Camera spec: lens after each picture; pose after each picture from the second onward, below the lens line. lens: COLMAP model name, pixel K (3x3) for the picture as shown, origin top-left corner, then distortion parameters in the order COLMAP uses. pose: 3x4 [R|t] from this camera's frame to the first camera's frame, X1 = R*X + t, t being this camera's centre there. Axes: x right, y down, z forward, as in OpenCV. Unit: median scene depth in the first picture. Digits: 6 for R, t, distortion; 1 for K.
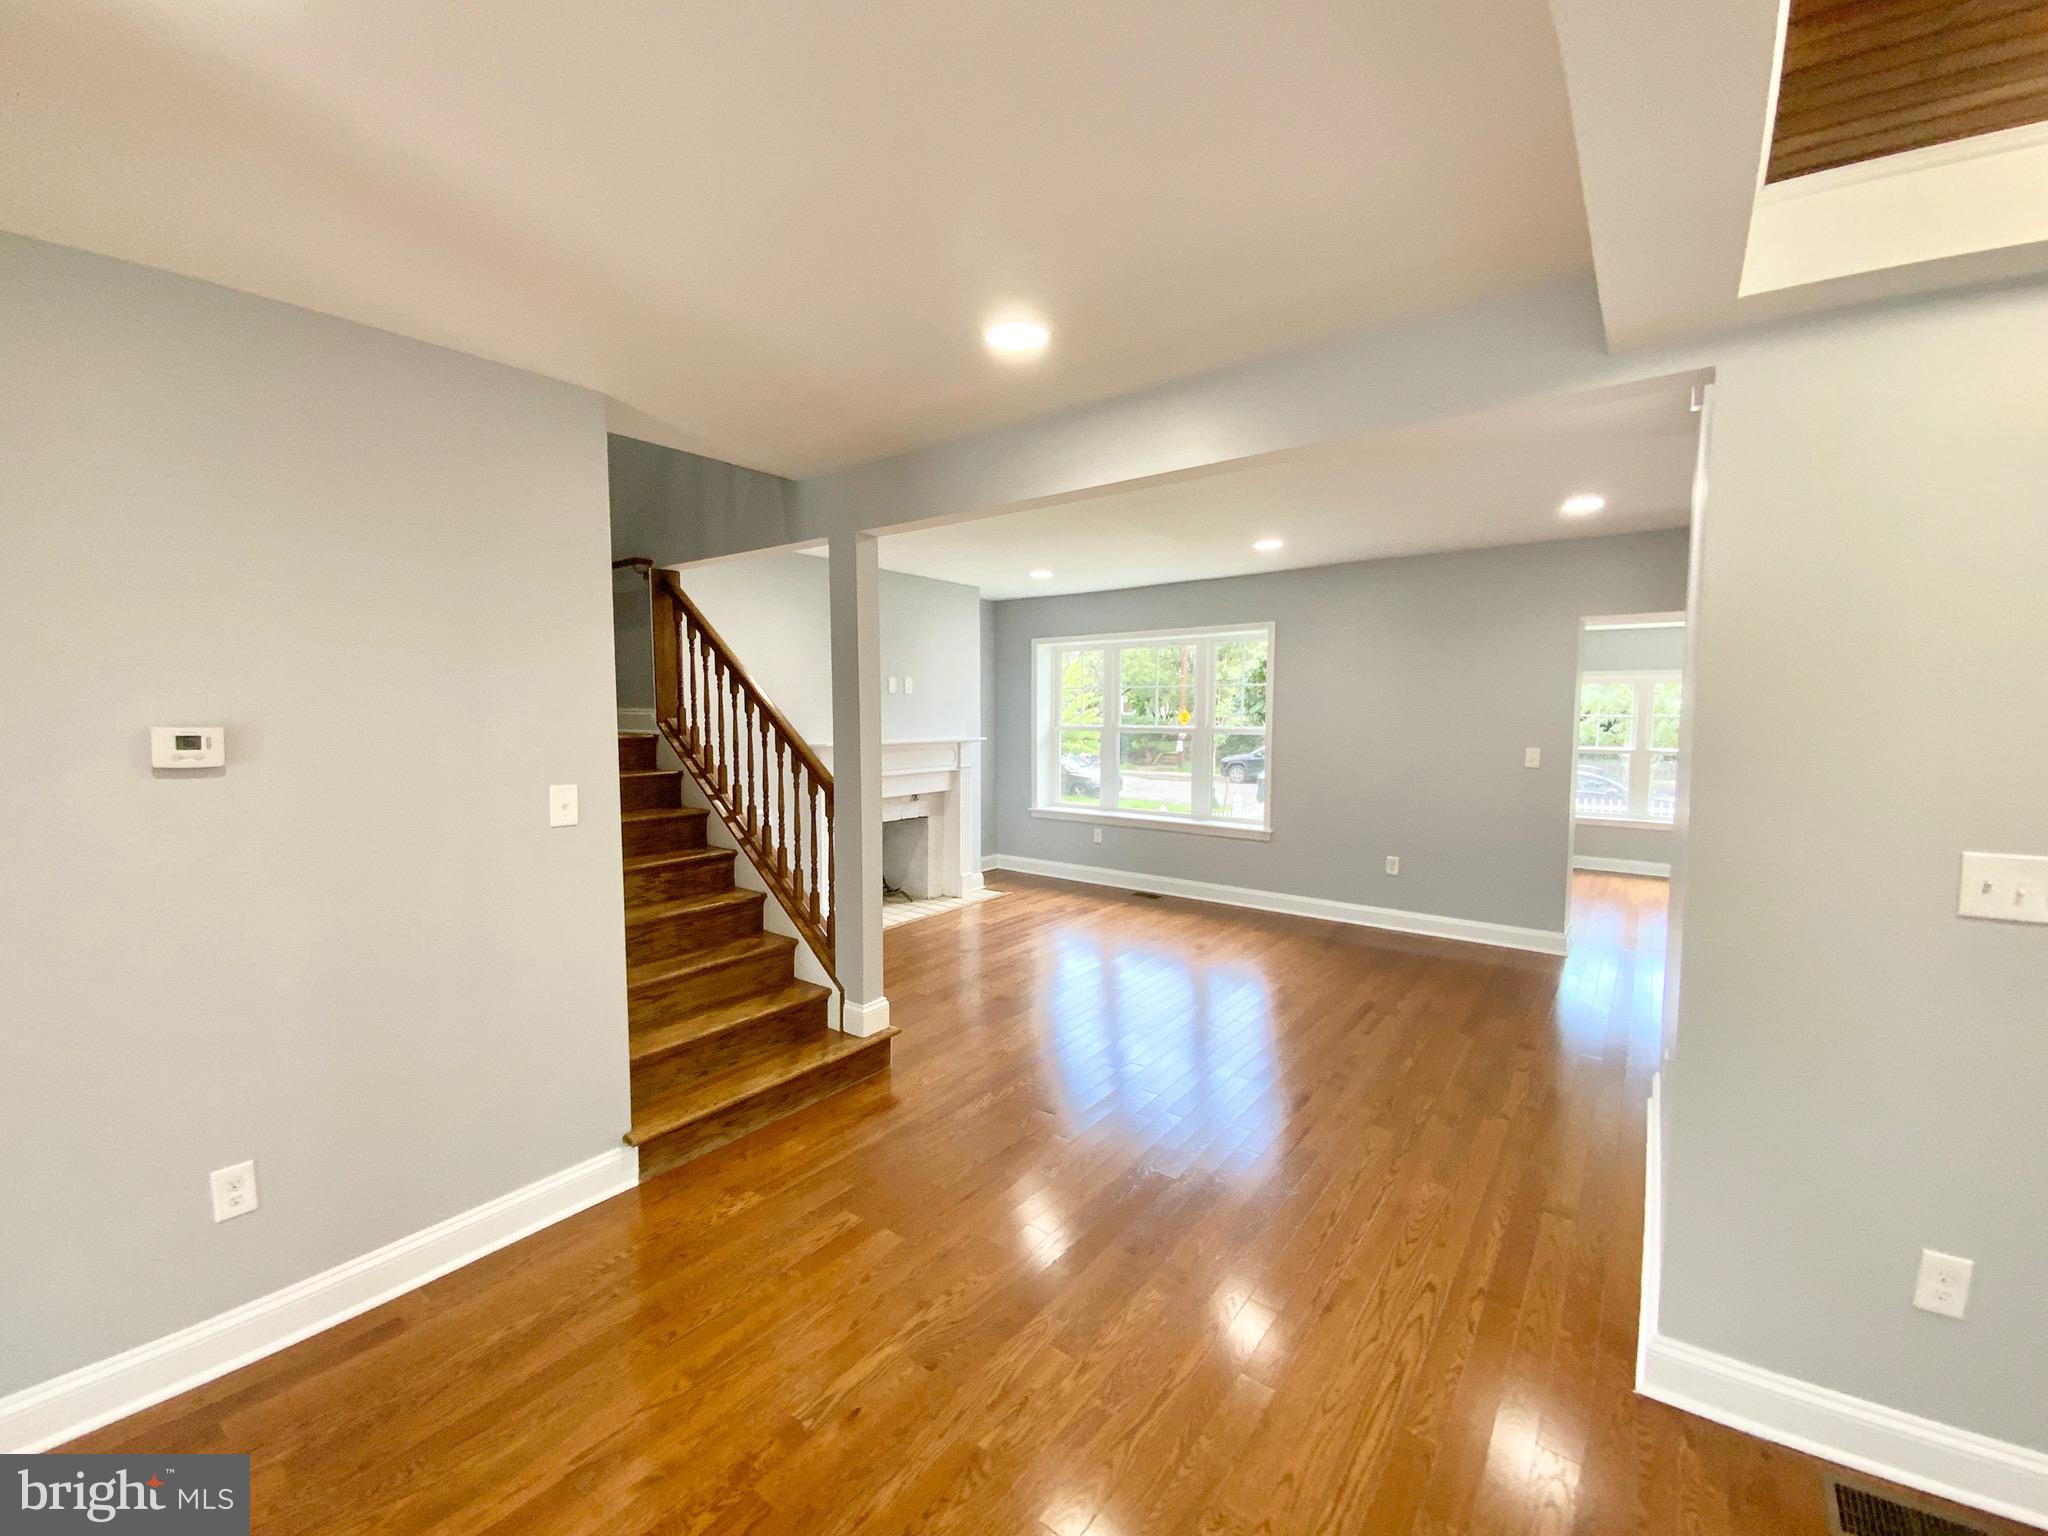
lens RADIAL K [[825.2, 0, 1033.4], [0, 825.2, 762.4], [0, 0, 1]] dist [0.001298, -0.003646]
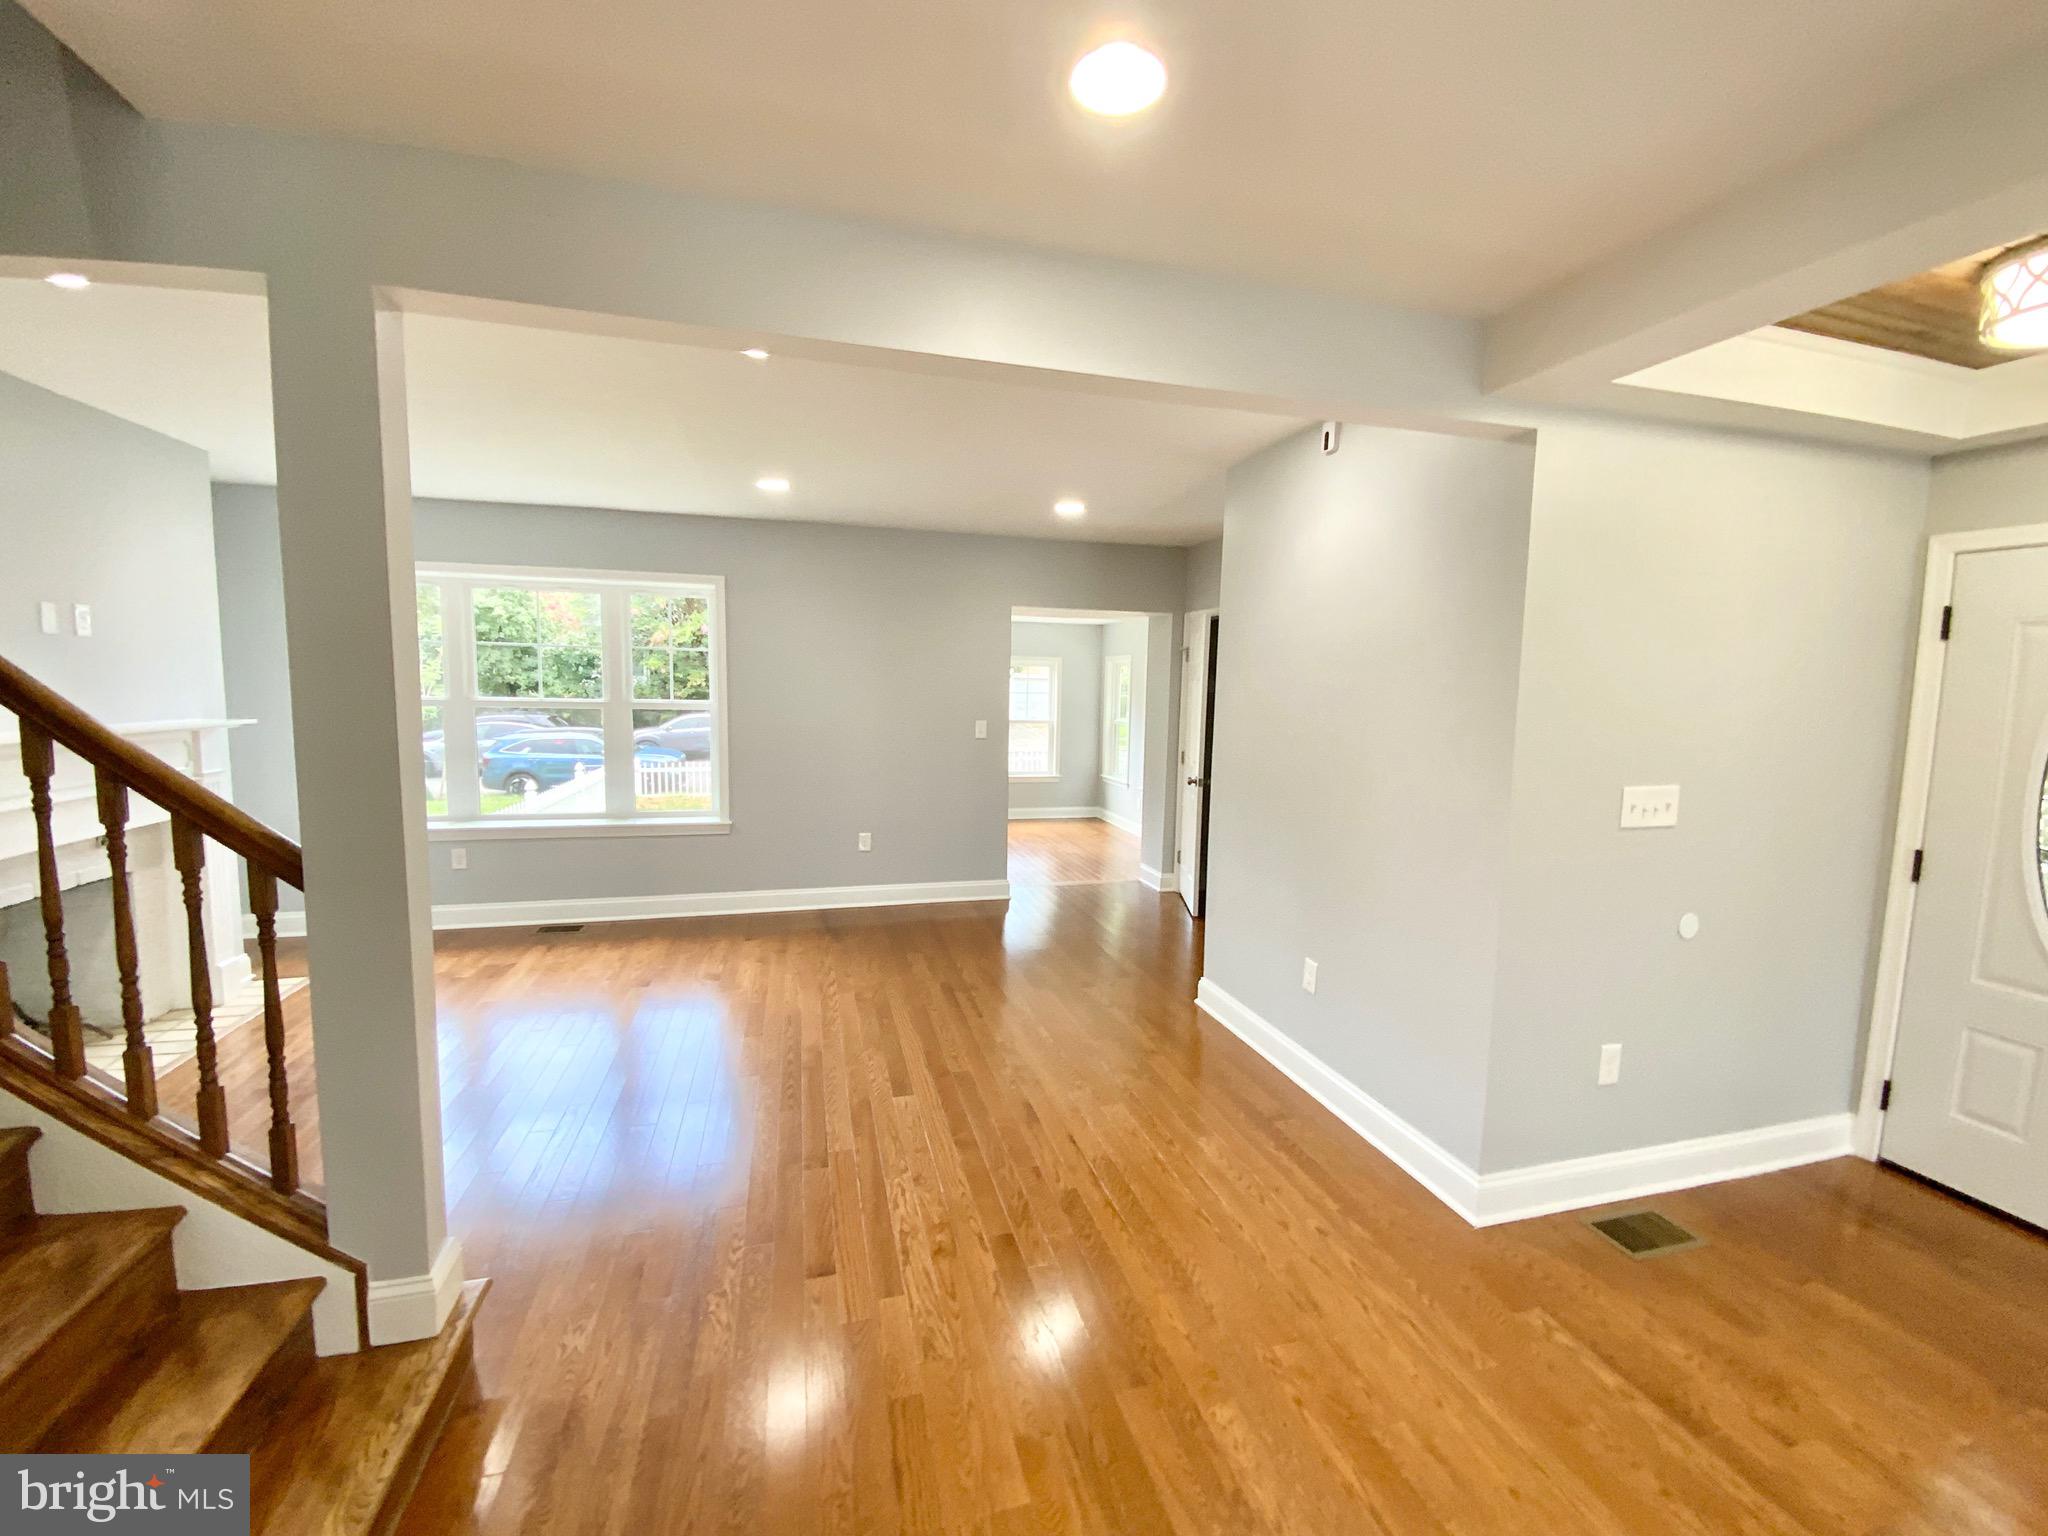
lens RADIAL K [[825.2, 0, 1037.6], [0, 825.2, 757.7], [0, 0, 1]] dist [0.001298, -0.003646]
pose [[0.612905, -0.058856, 0.787961, -0.253360], [0.032734, 0.998257, 0.049103, -0.019575], [-0.789478, -0.004302, 0.613764, 0.291752]]
